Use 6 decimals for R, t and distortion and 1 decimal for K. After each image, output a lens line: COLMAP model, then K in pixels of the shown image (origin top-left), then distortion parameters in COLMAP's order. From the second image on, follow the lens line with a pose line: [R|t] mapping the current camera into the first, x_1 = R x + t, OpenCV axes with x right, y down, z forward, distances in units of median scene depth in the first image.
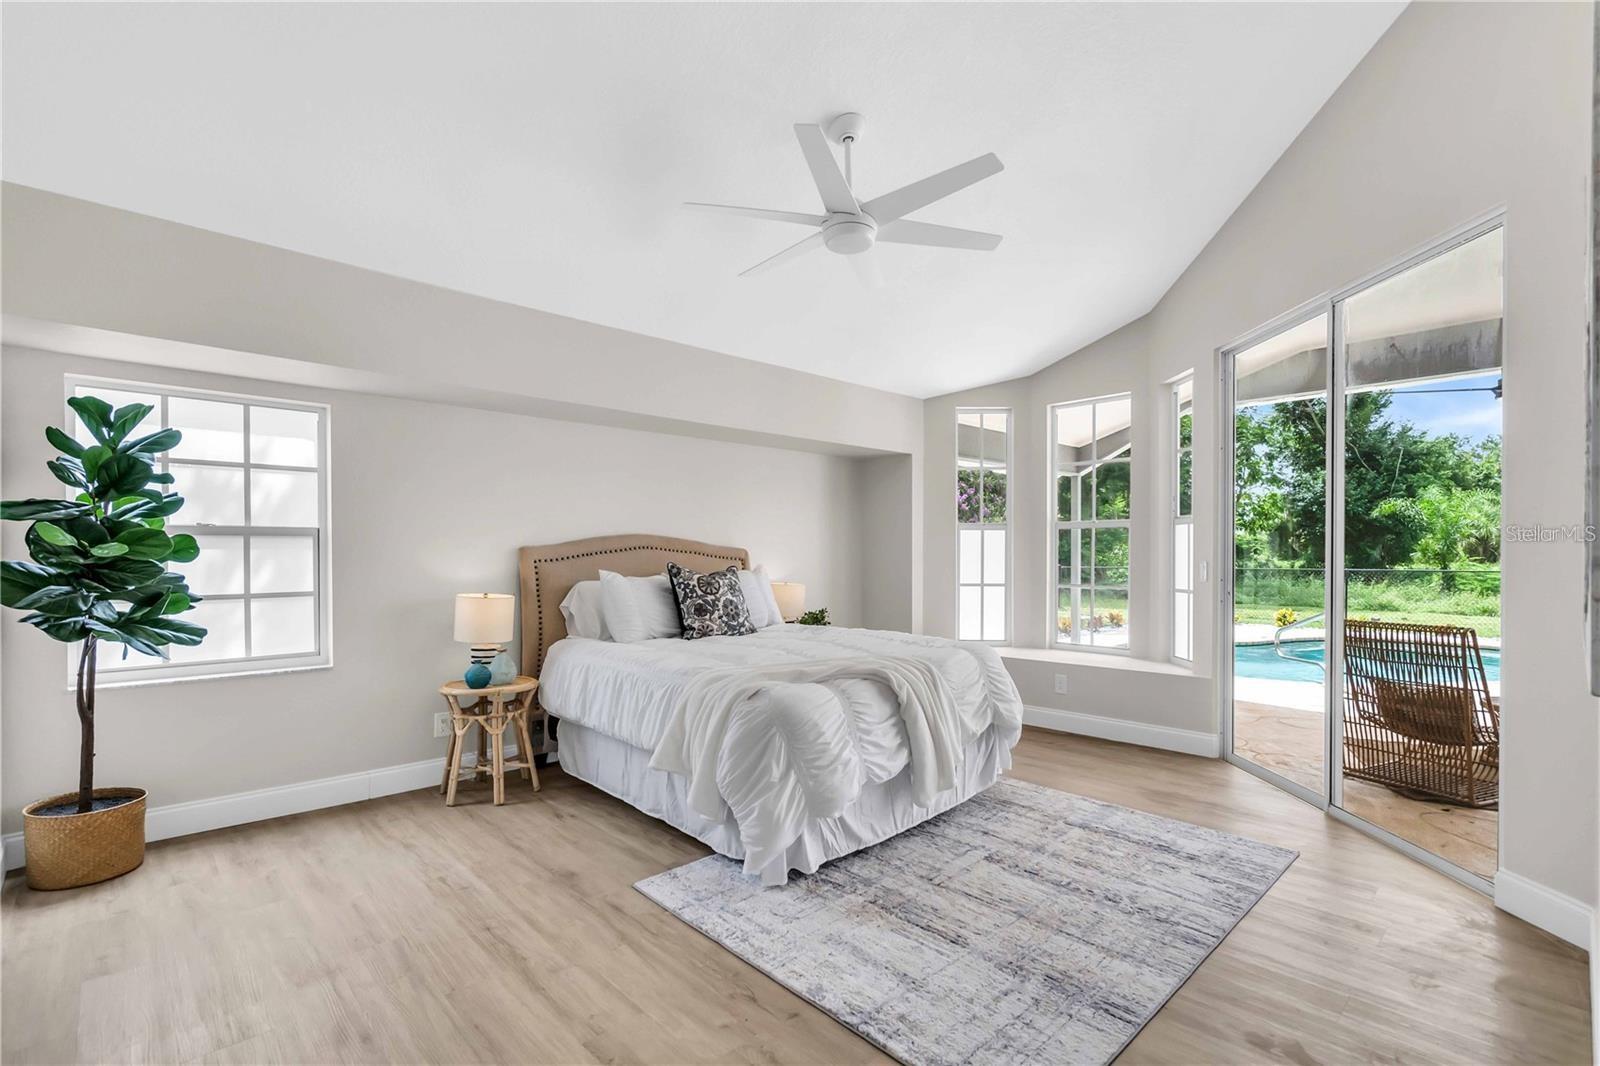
lens RADIAL K [[730.2, 0, 801.9], [0, 730.2, 543.2], [0, 0, 1]] dist [-0.000853, 0.000547]
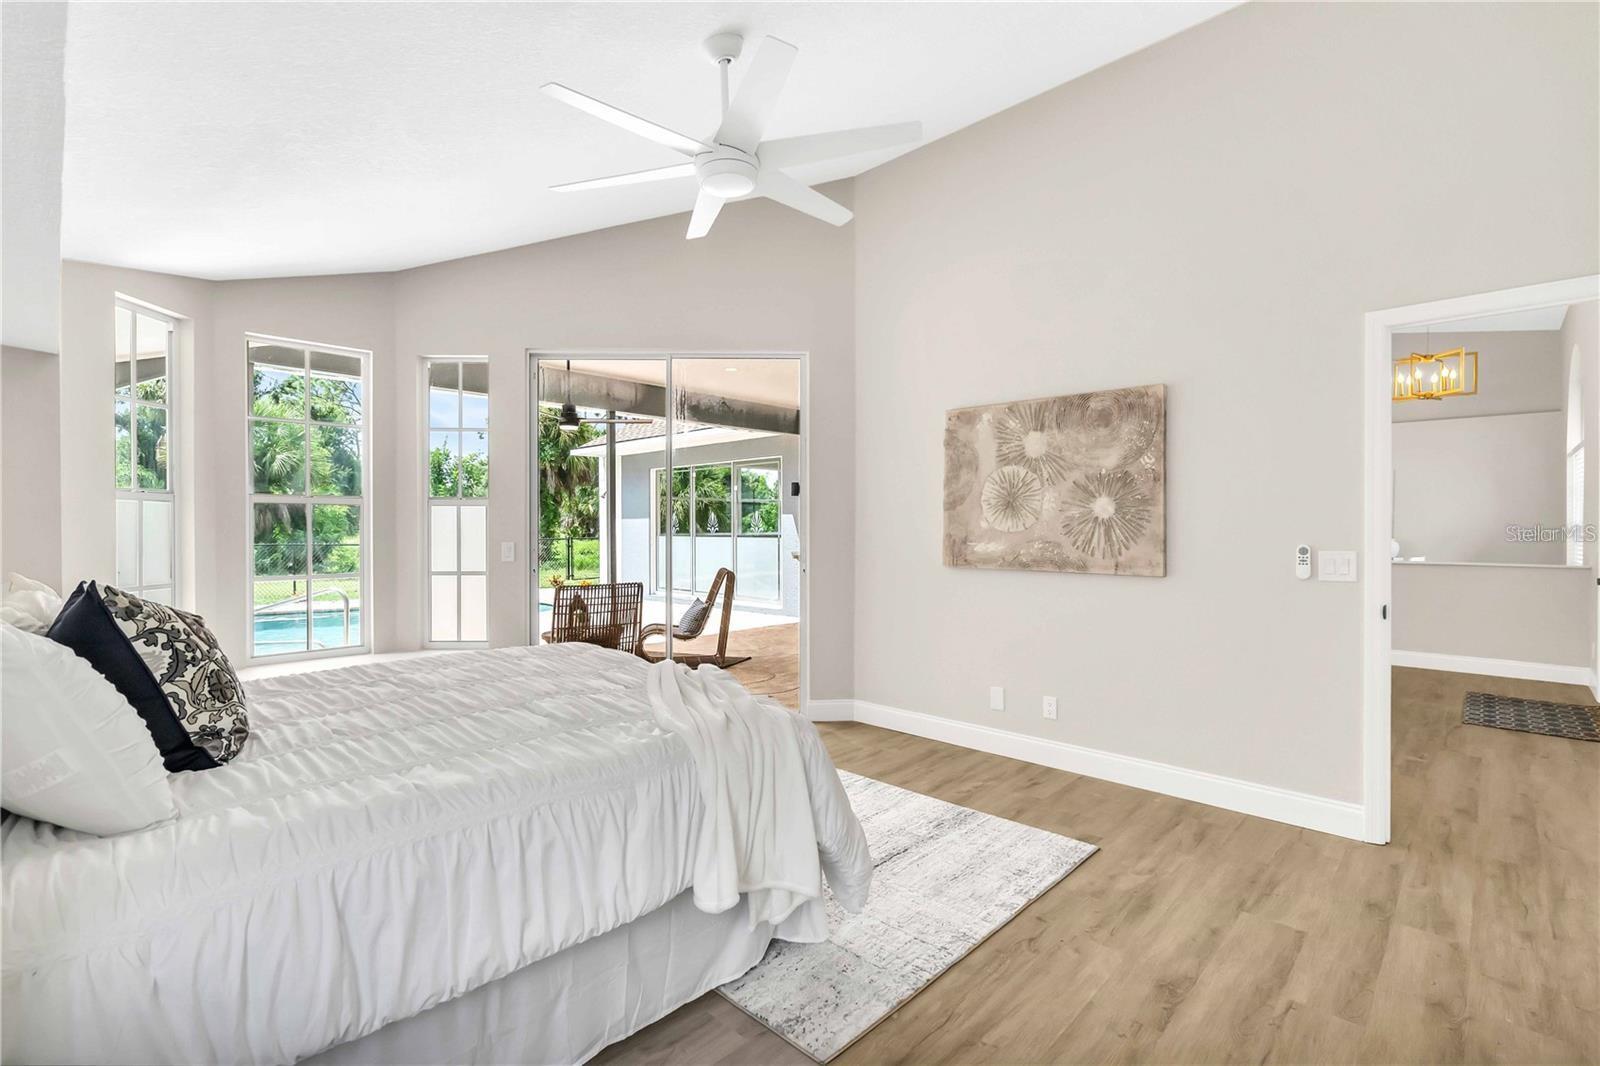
lens RADIAL K [[730.2, 0, 805.4], [0, 730.2, 522.7], [0, 0, 1]] dist [-0.000853, 0.000547]
pose [[-0.030322, -0.010840, 0.999481, -0.559602], [0.003601, 0.999934, 0.010954, -0.004578], [-0.999534, 0.003931, -0.030281, 0.674003]]
